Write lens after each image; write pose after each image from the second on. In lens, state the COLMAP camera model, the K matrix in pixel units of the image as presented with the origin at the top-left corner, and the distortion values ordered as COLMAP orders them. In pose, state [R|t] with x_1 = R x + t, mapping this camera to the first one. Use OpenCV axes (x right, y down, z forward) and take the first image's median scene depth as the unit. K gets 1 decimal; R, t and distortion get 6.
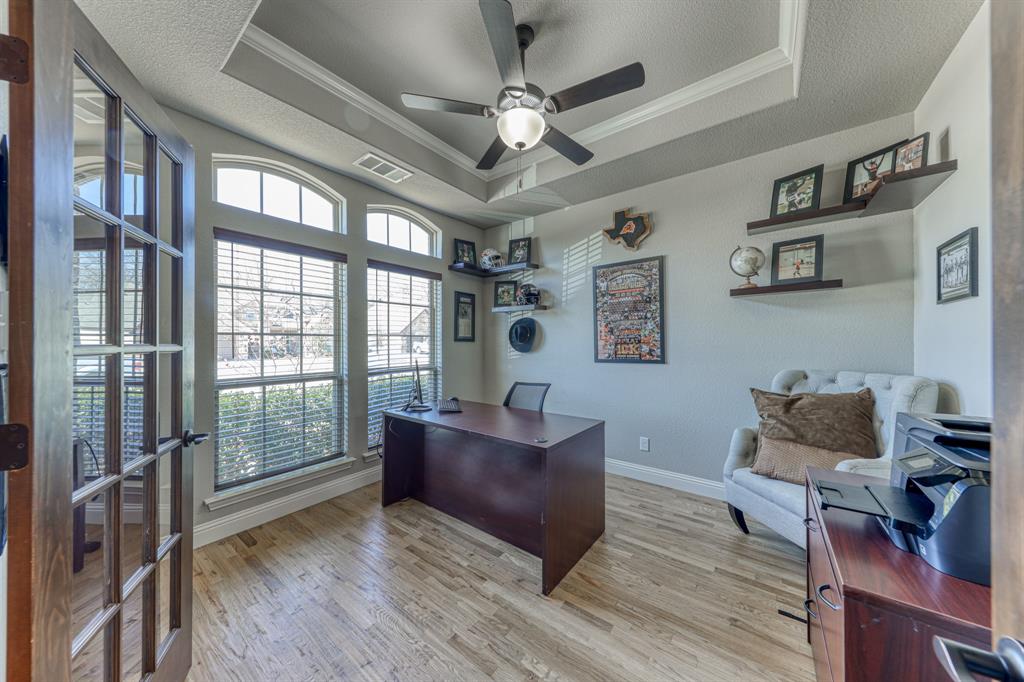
lens RADIAL K [[344.7, 0, 510.6], [0, 344.7, 345.0], [0, 0, 1]] dist [0.027718, -0.007198]
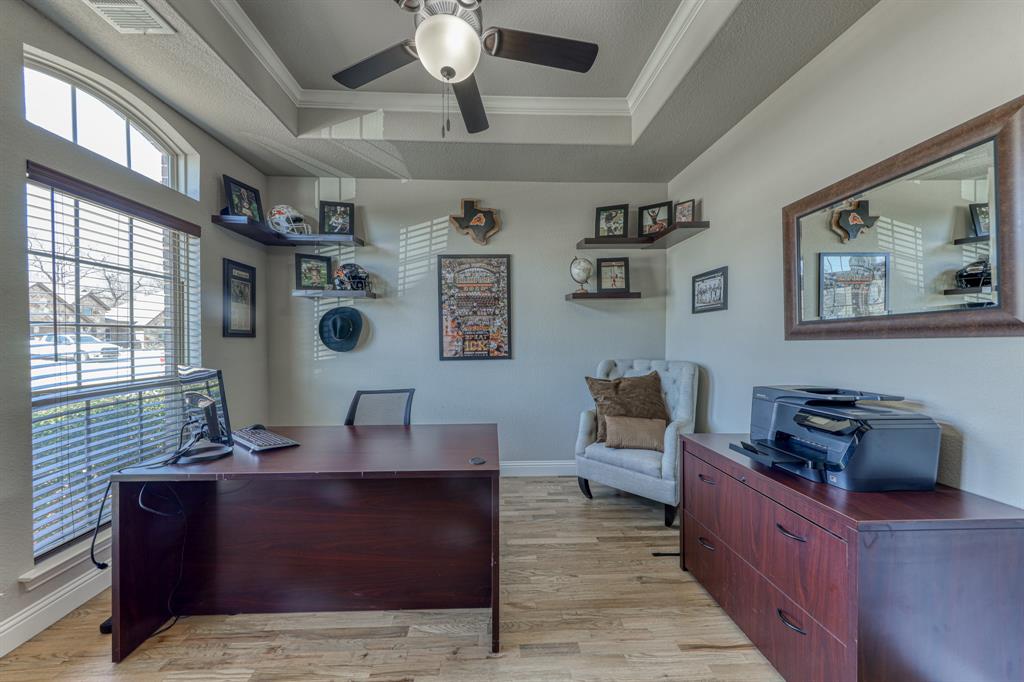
lens RADIAL K [[344.7, 0, 510.6], [0, 344.7, 345.0], [0, 0, 1]] dist [0.027718, -0.007198]
pose [[0.766458, -0.011149, 0.642198, -0.218457], [0.005055, 0.999923, 0.011327, -0.000135], [-0.642275, -0.005436, 0.766455, 0.205612]]
